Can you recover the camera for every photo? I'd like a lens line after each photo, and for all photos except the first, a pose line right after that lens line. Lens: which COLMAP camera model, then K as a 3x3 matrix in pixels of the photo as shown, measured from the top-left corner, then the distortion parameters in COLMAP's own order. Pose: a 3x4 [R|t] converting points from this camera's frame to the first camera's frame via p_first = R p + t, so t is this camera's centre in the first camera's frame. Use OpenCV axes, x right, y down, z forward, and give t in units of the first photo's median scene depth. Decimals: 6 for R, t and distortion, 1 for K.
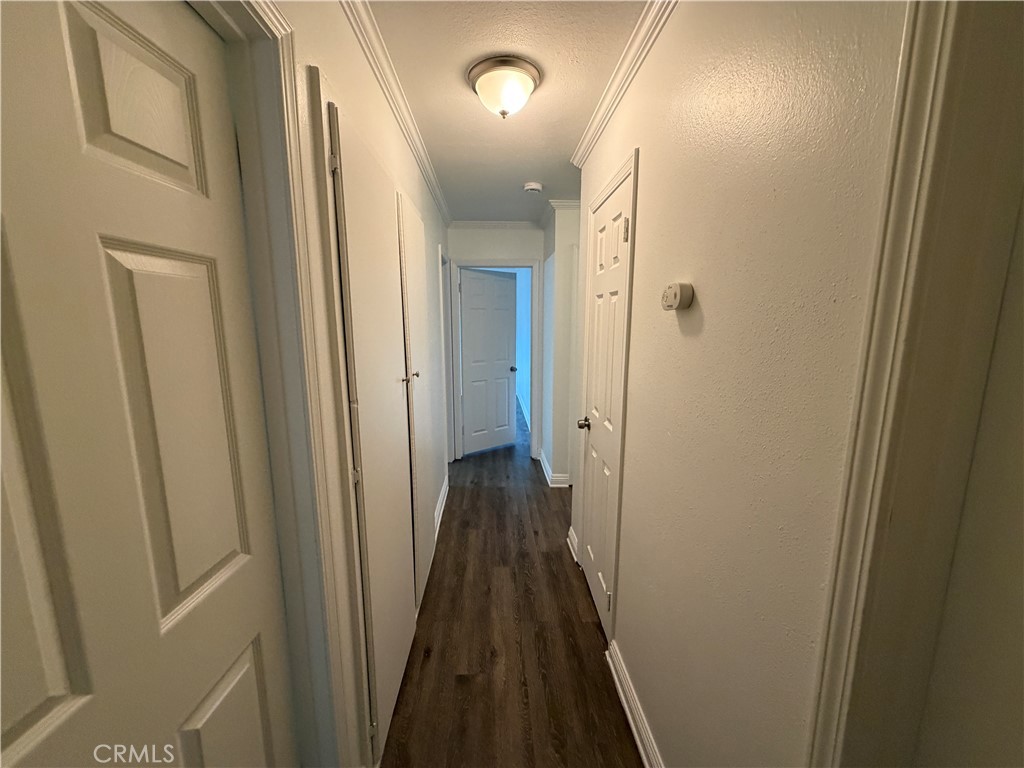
lens RADIAL K [[407.4, 0, 509.5], [0, 407.4, 384.4], [0, 0, 1]] dist [0.001653, 0.000246]
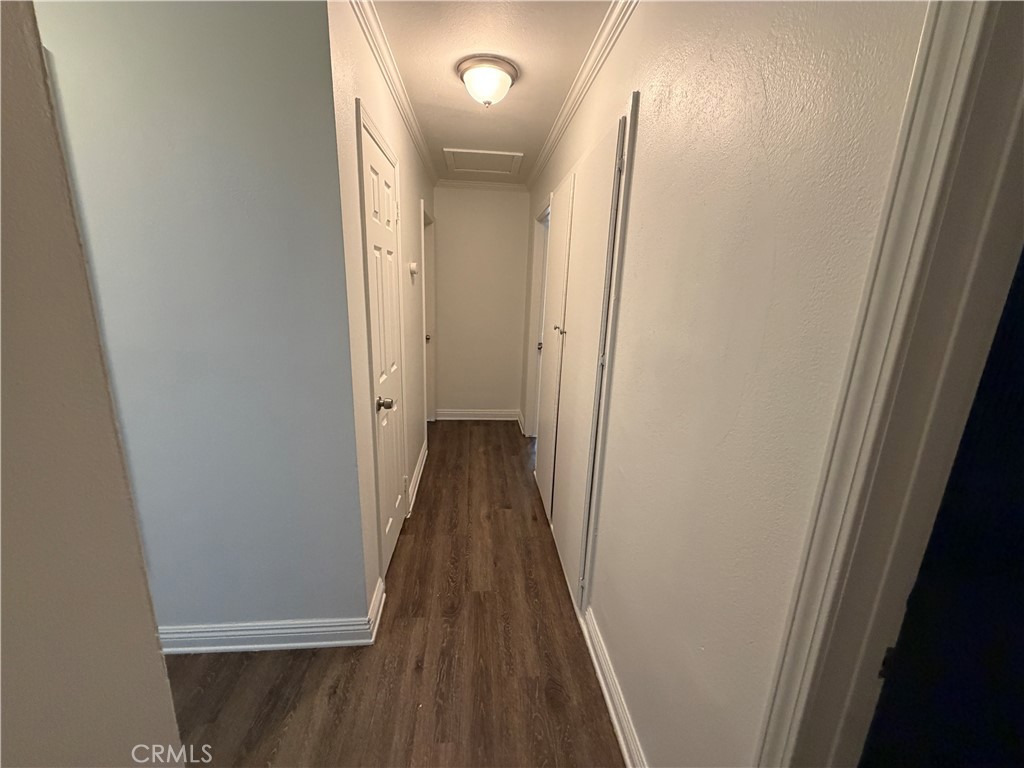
lens RADIAL K [[407.4, 0, 509.5], [0, 407.4, 384.4], [0, 0, 1]] dist [0.001653, 0.000246]
pose [[-0.998678, -0.024970, -0.044922, -0.029706], [-0.040444, 0.921151, 0.387098, -0.267202], [0.031714, 0.388404, -0.920943, 1.742367]]
